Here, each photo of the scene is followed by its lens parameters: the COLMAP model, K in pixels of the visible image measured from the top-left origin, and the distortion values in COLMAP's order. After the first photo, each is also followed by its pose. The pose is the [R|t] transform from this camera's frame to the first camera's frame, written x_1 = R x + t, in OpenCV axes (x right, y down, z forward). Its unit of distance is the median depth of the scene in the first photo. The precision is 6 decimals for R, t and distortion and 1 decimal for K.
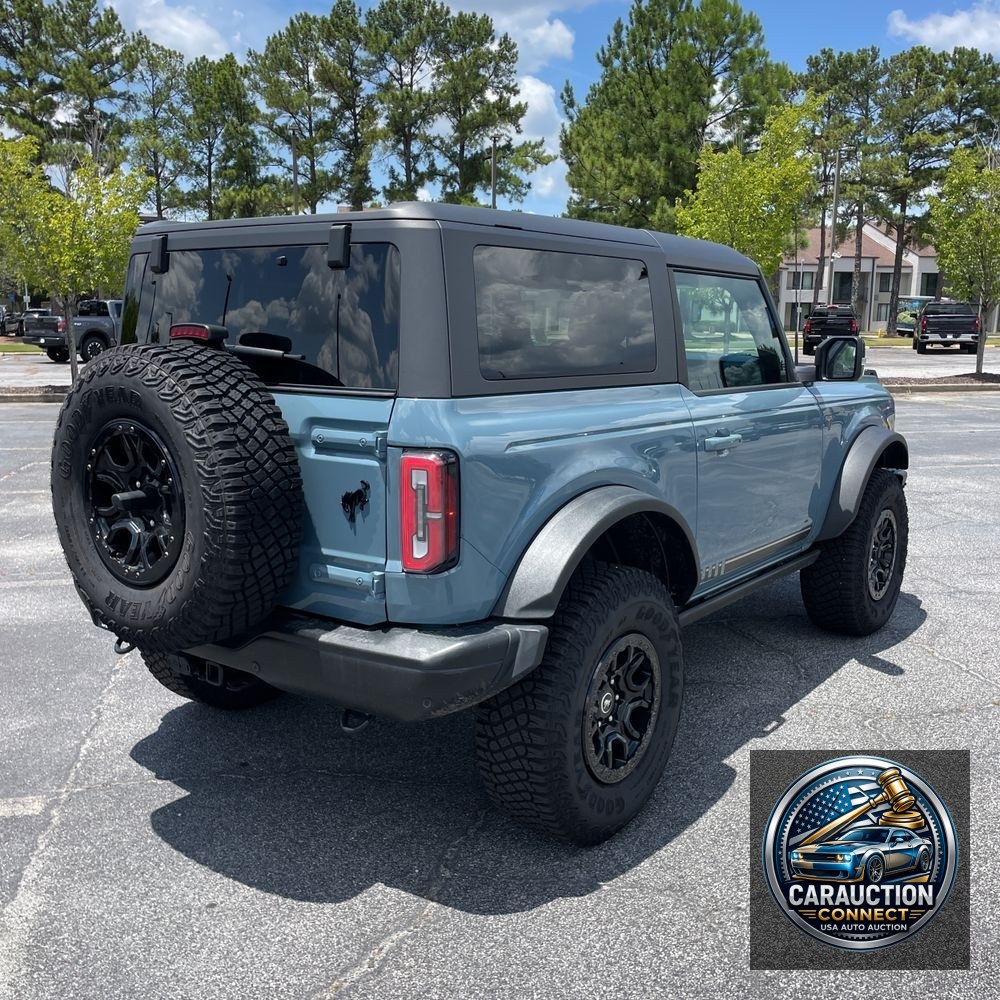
lens RADIAL K [[1029.6, 0, 498.9], [0, 1029.6, 504.7], [0, 0, 1]] dist [0.023524, 0.000000]
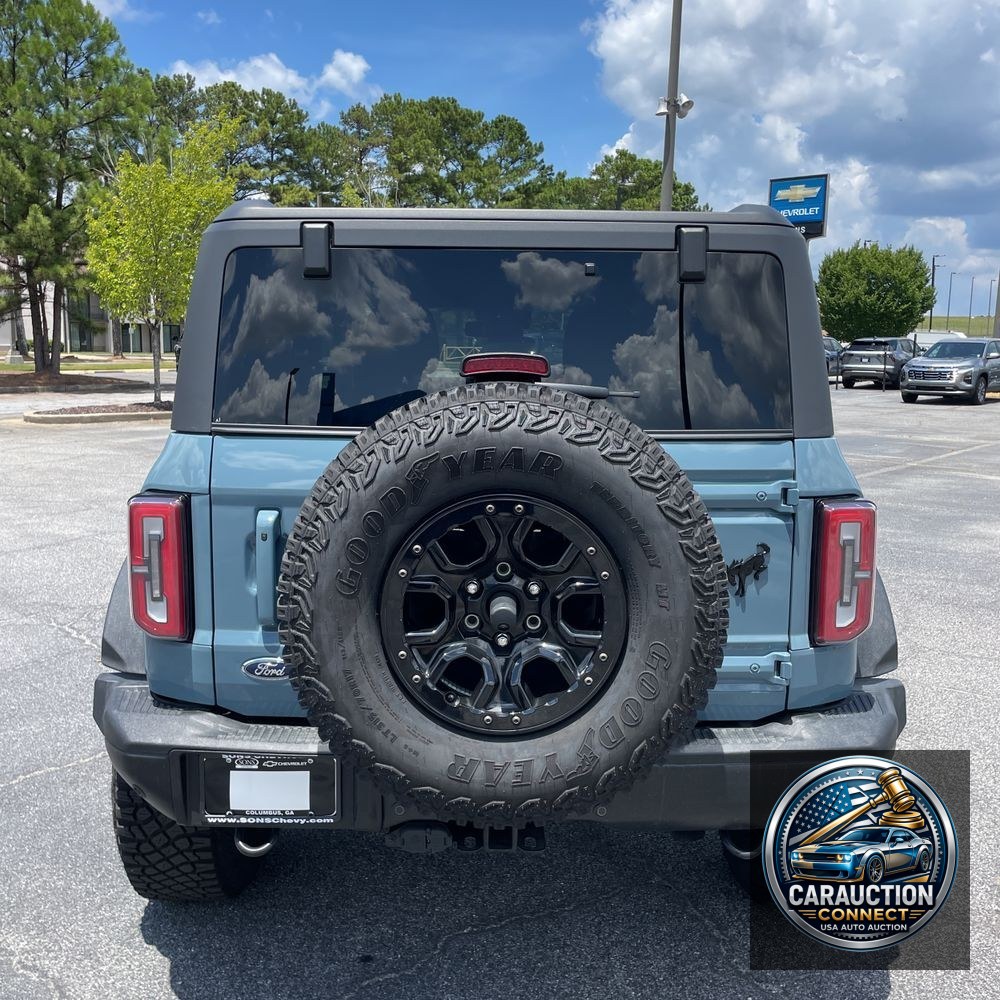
lens RADIAL K [[1029.6, 0, 499.9], [0, 1029.6, 507.8], [0, 0, 1]] dist [0.023524, 0.000000]
pose [[0.792325, -0.094873, 0.602677, -0.085241], [0.106038, 0.994215, 0.017103, -0.009520], [-0.600814, 0.050355, 0.797802, 0.051572]]
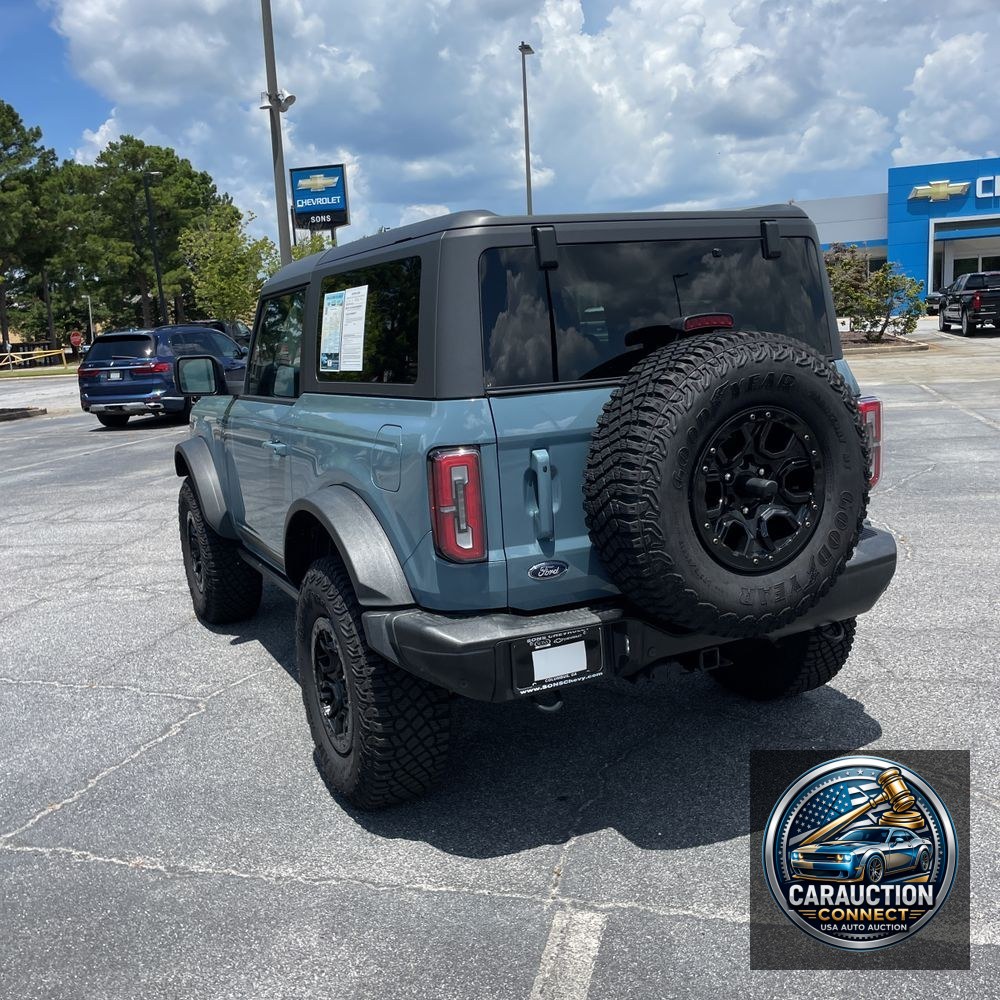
lens RADIAL K [[1029.6, 0, 499.0], [0, 1029.6, 508.1], [0, 0, 1]] dist [0.023524, 0.000000]
pose [[0.438160, -0.192601, 0.878021, -0.210969], [0.222512, 0.969616, 0.101653, -0.022097], [-0.870921, 0.150830, 0.467703, 0.112533]]
